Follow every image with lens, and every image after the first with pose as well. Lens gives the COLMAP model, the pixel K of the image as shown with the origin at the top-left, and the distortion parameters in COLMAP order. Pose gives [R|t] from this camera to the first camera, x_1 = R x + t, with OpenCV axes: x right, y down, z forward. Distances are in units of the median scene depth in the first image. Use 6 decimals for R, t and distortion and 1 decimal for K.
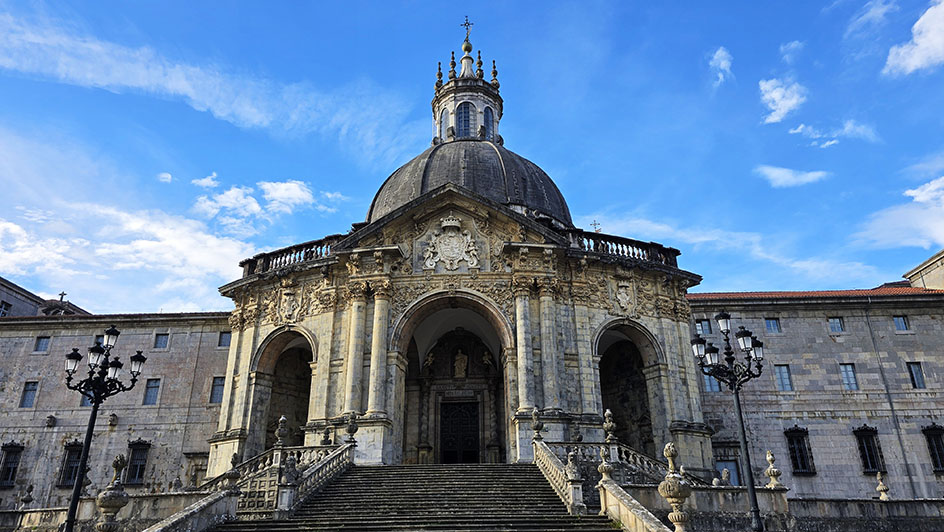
lens RADIAL K [[603.7, 0, 474.6], [0, 603.7, 276.5], [0, 0, 1]] dist [0.132219, -0.171294]
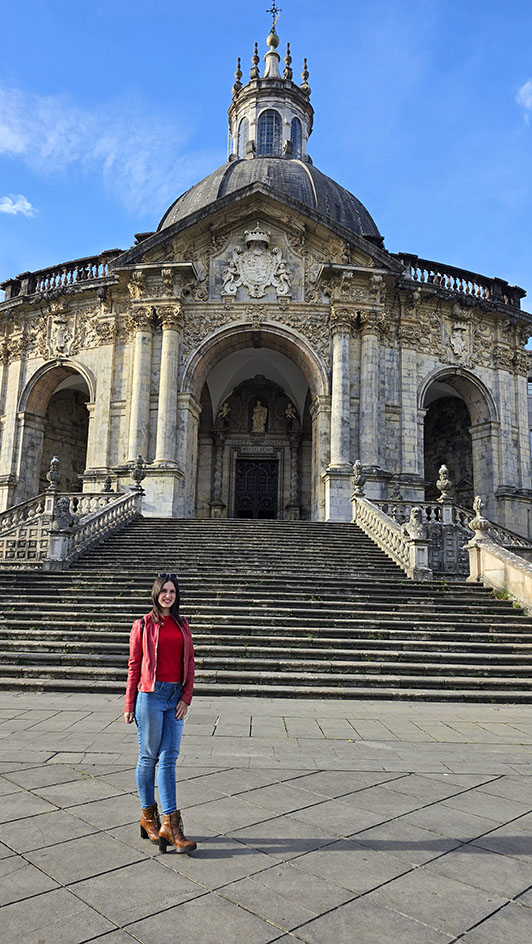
lens RADIAL K [[603.7, 0, 260.9], [0, 603.7, 476.1], [0, 0, 1]] dist [0.132219, -0.171294]
pose [[0.999126, 0.039617, 0.013364, -0.031771], [-0.041504, 0.978405, 0.202489, 0.054461], [-0.005054, -0.202867, 0.979193, 0.132857]]
